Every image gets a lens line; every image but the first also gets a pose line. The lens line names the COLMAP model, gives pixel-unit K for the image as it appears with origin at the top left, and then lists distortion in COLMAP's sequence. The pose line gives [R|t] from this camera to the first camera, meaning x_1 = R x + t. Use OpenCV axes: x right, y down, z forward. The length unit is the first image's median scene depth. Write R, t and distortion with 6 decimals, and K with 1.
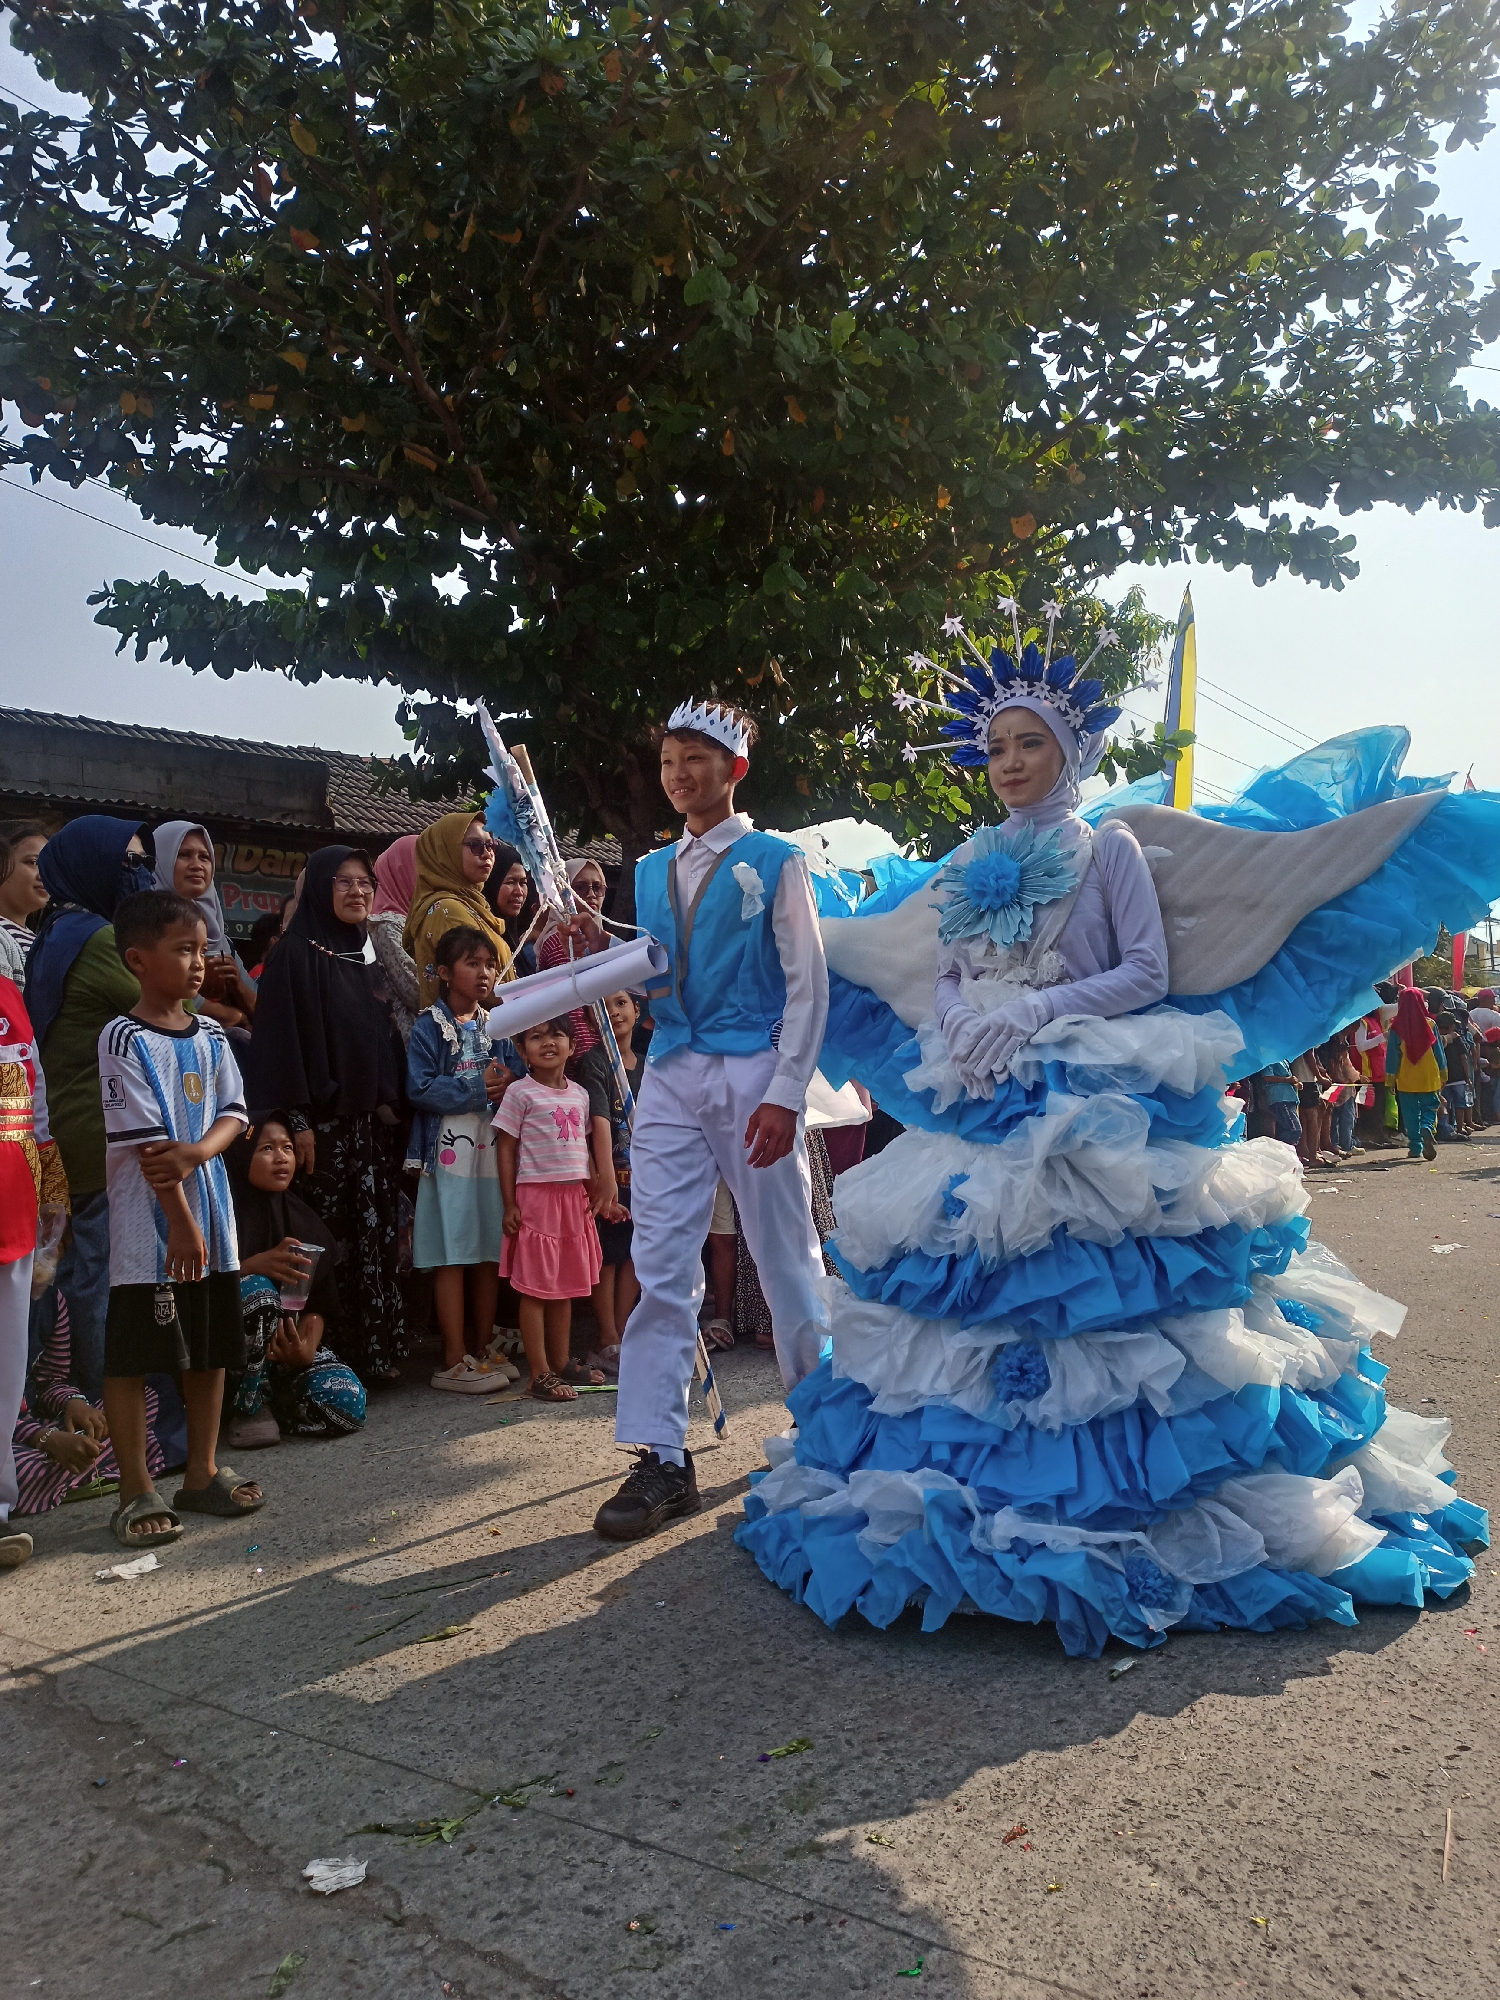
lens RADIAL K [[1552.6, 0, 752.9], [0, 1552.6, 1001.1], [0, 0, 1]] dist [0.054739, -0.021475]
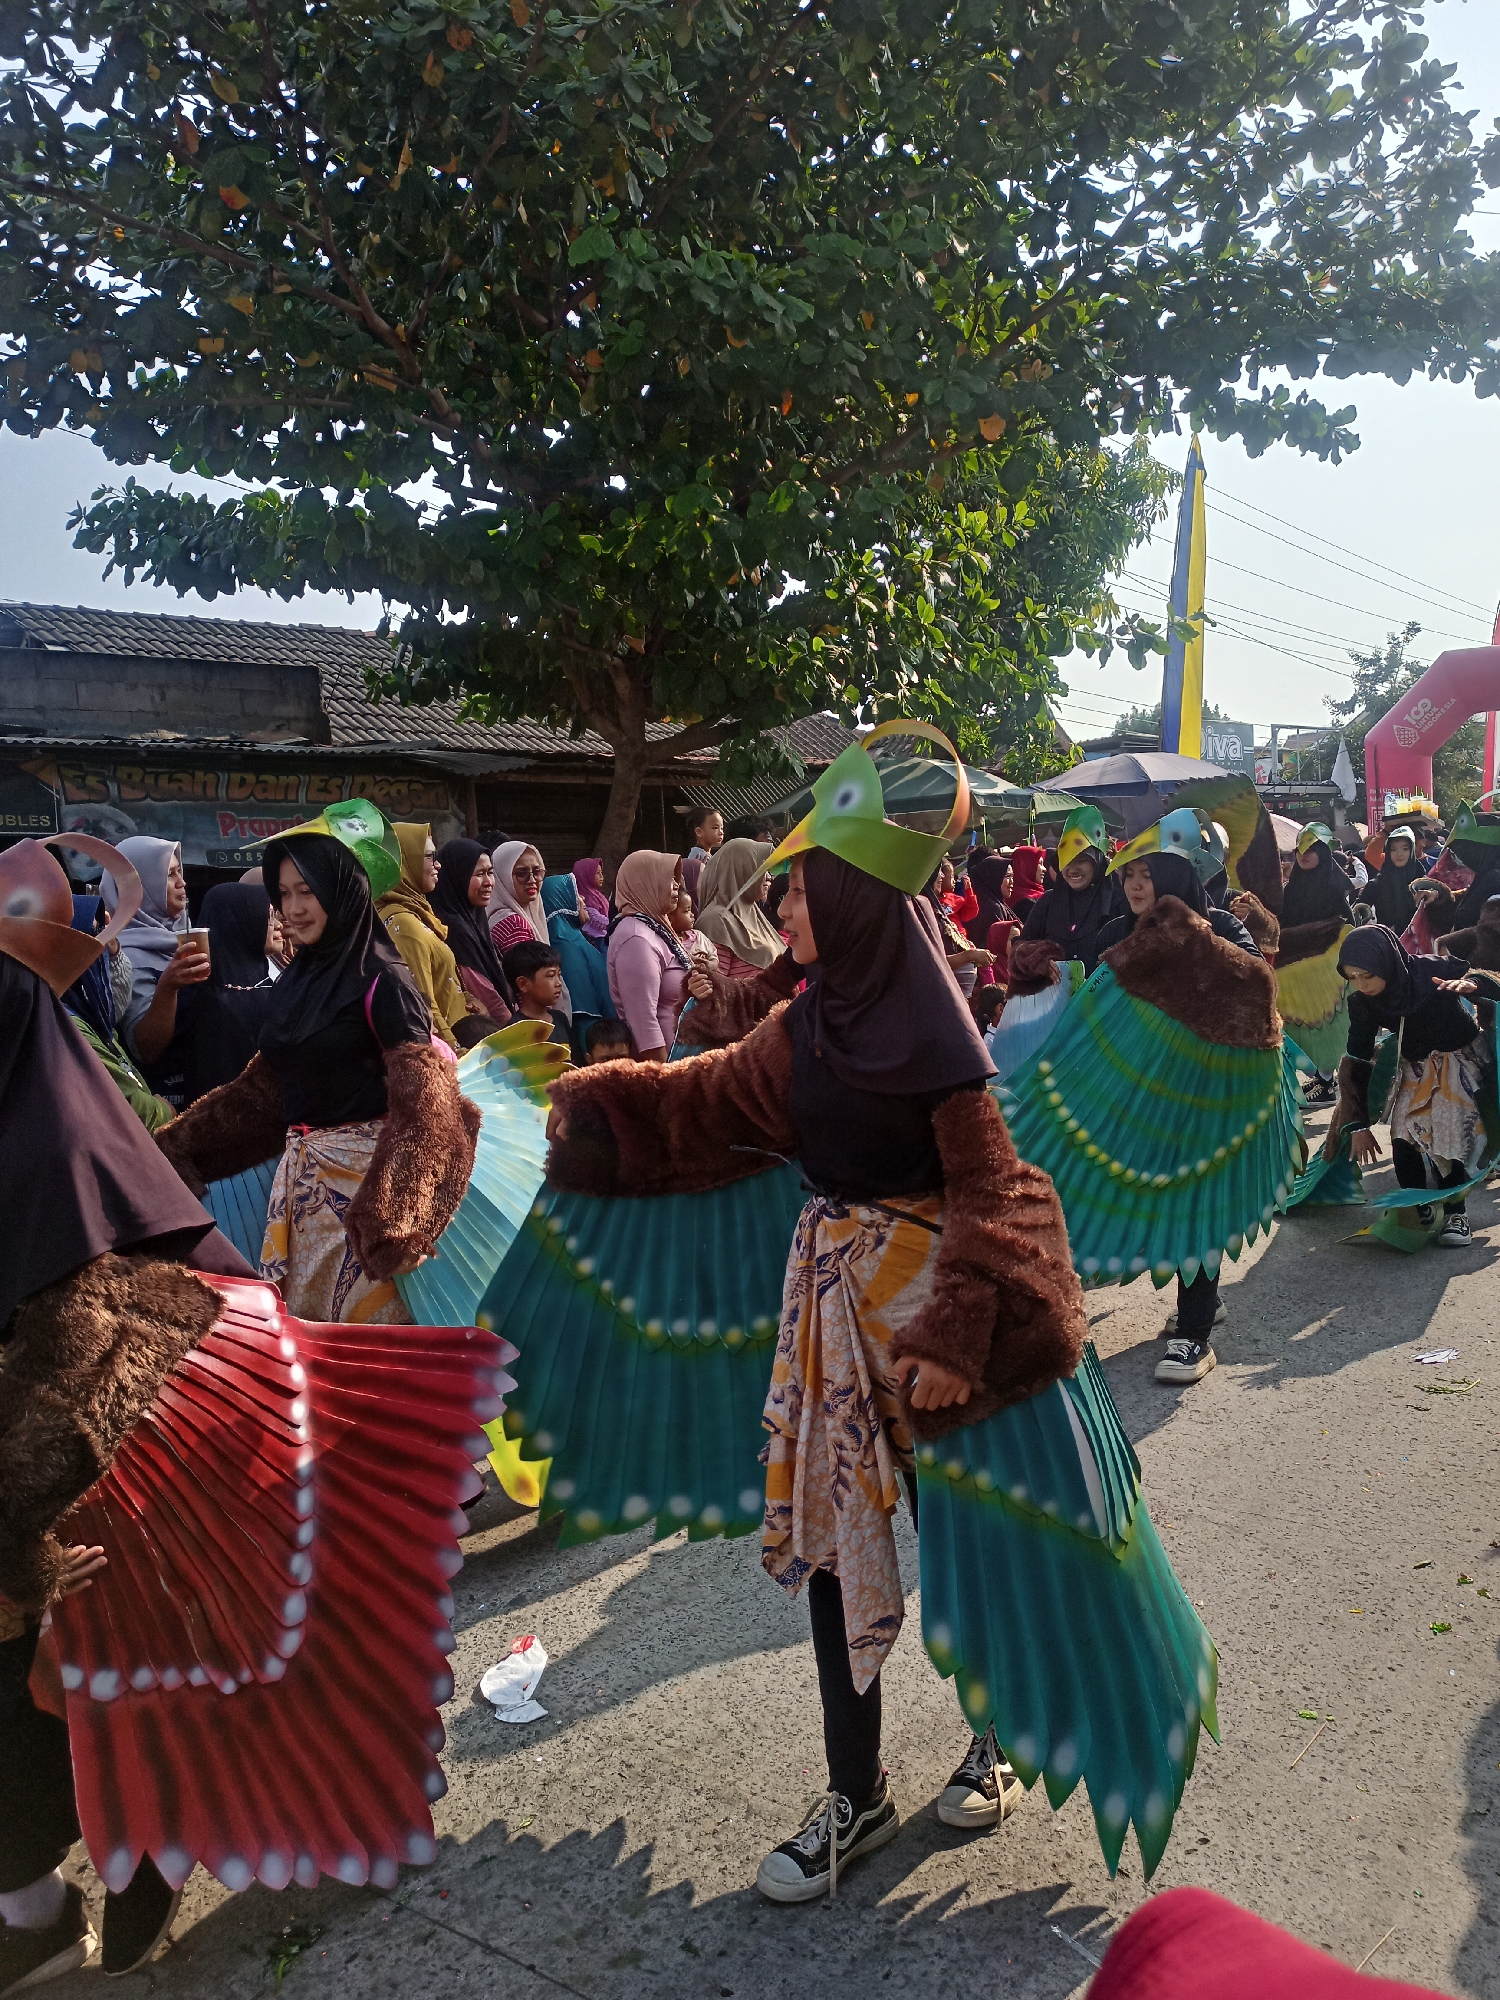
lens RADIAL K [[1552.6, 0, 754.8], [0, 1552.6, 1007.7], [0, 0, 1]] dist [0.054739, -0.021475]
pose [[0.999045, -0.030920, -0.030857, 0.039143], [0.034560, 0.991504, 0.125399, -0.066804], [0.026718, -0.126346, 0.991626, -0.019542]]
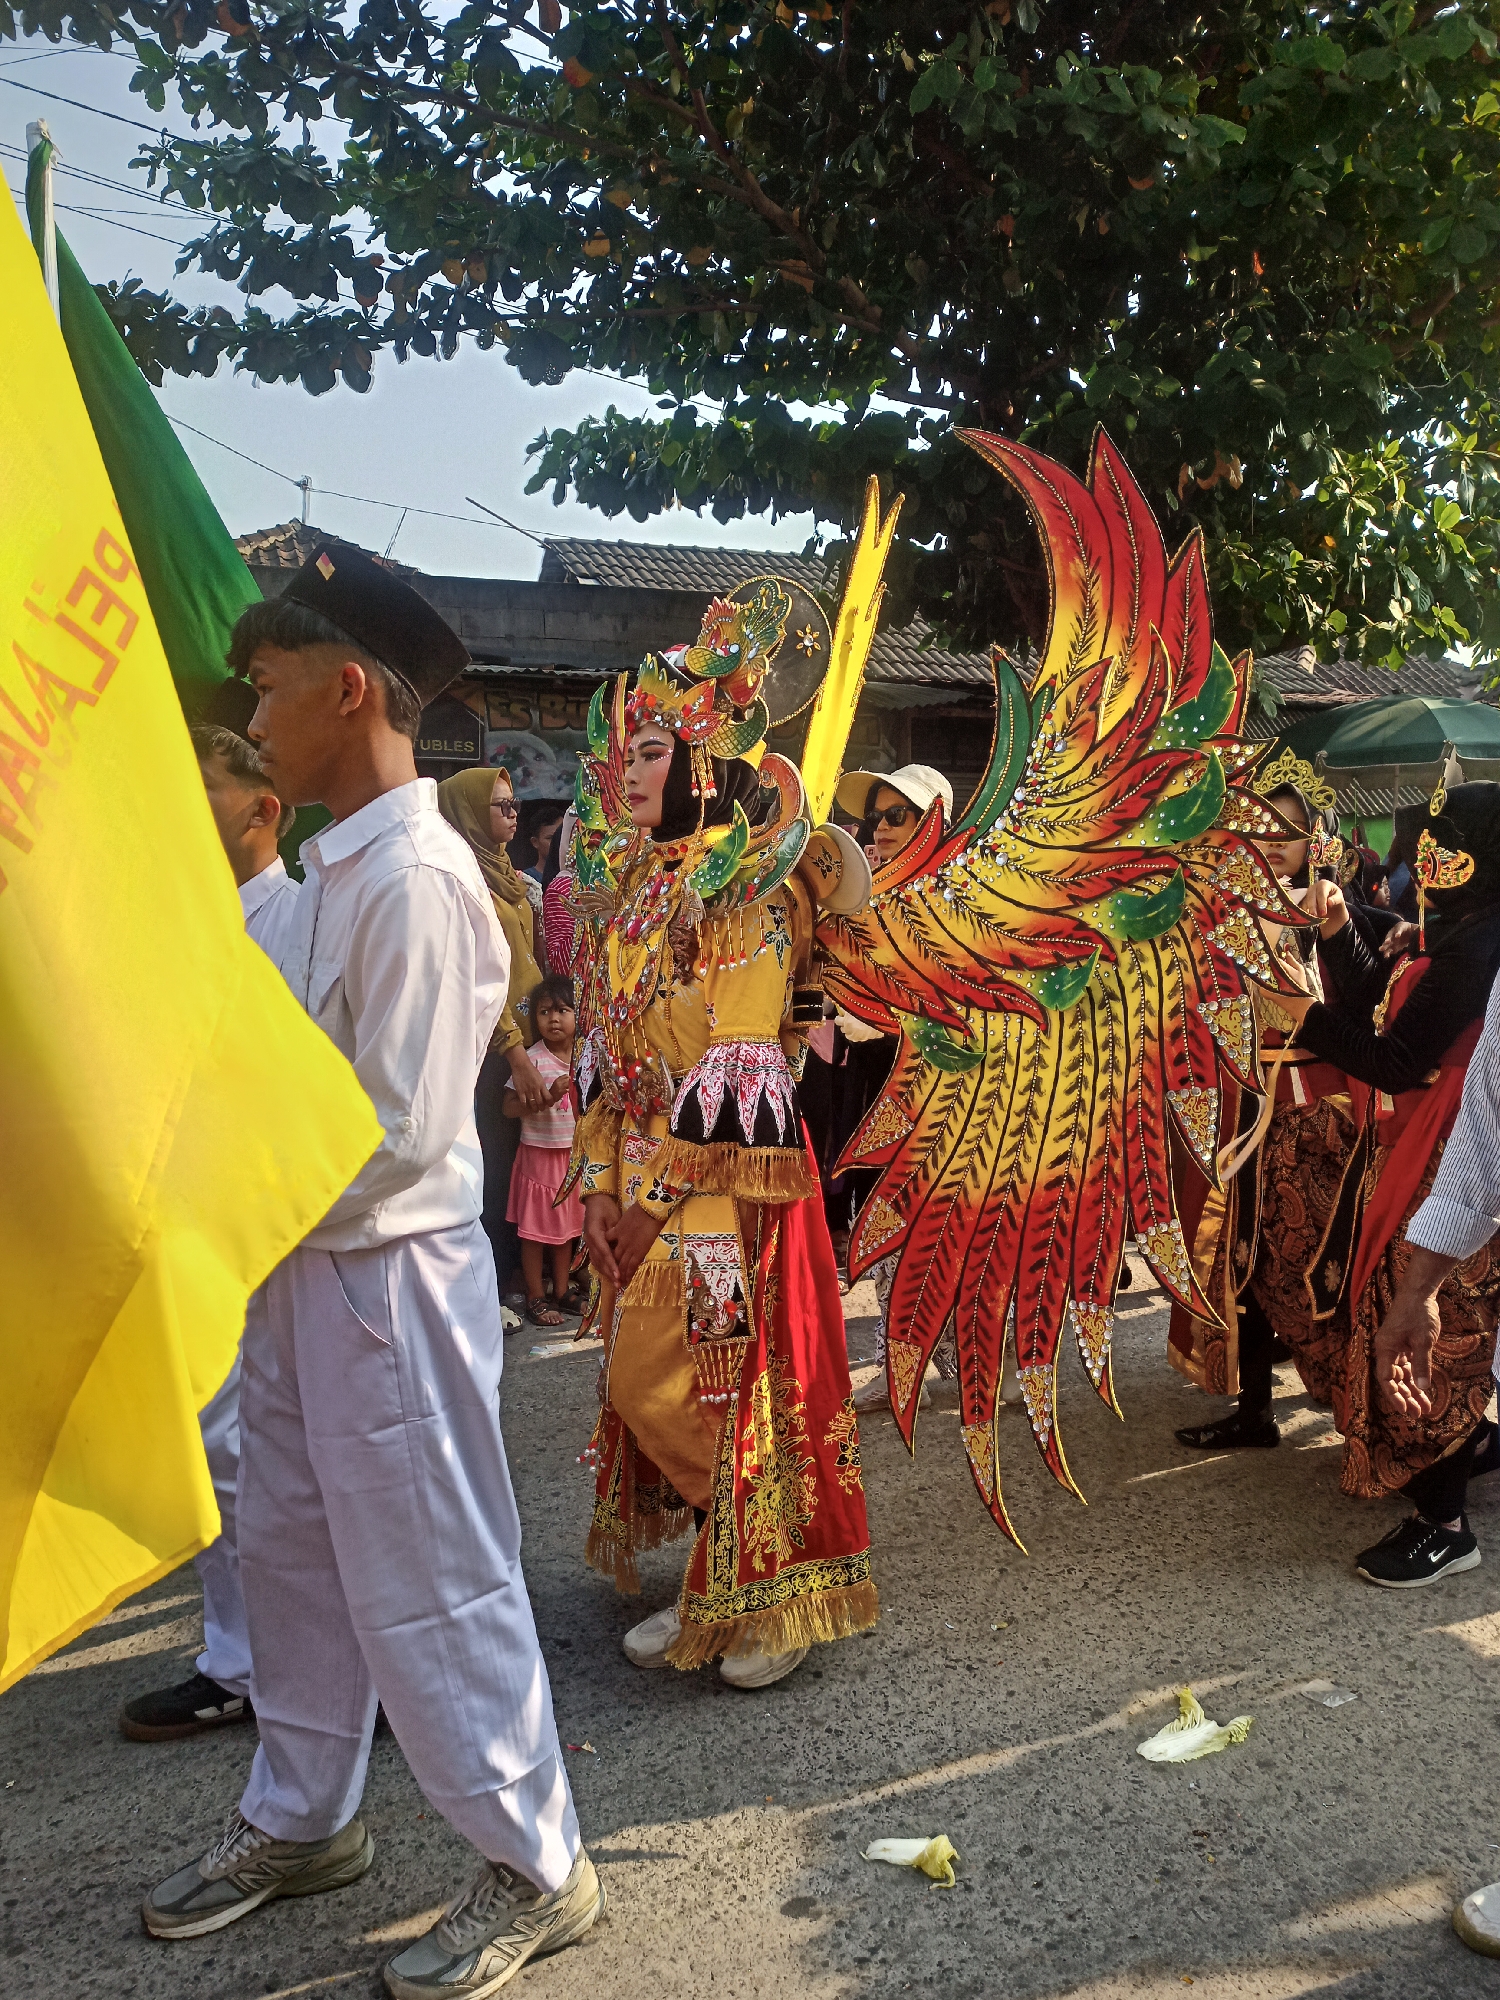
lens RADIAL K [[1552.6, 0, 772.1], [0, 1552.6, 1005.2], [0, 0, 1]] dist [0.054739, -0.021475]
pose [[0.917392, 0.060742, -0.393321, 0.150495], [0.002207, 0.987492, 0.157651, -0.068180], [0.397978, -0.145496, 0.905784, 0.102977]]
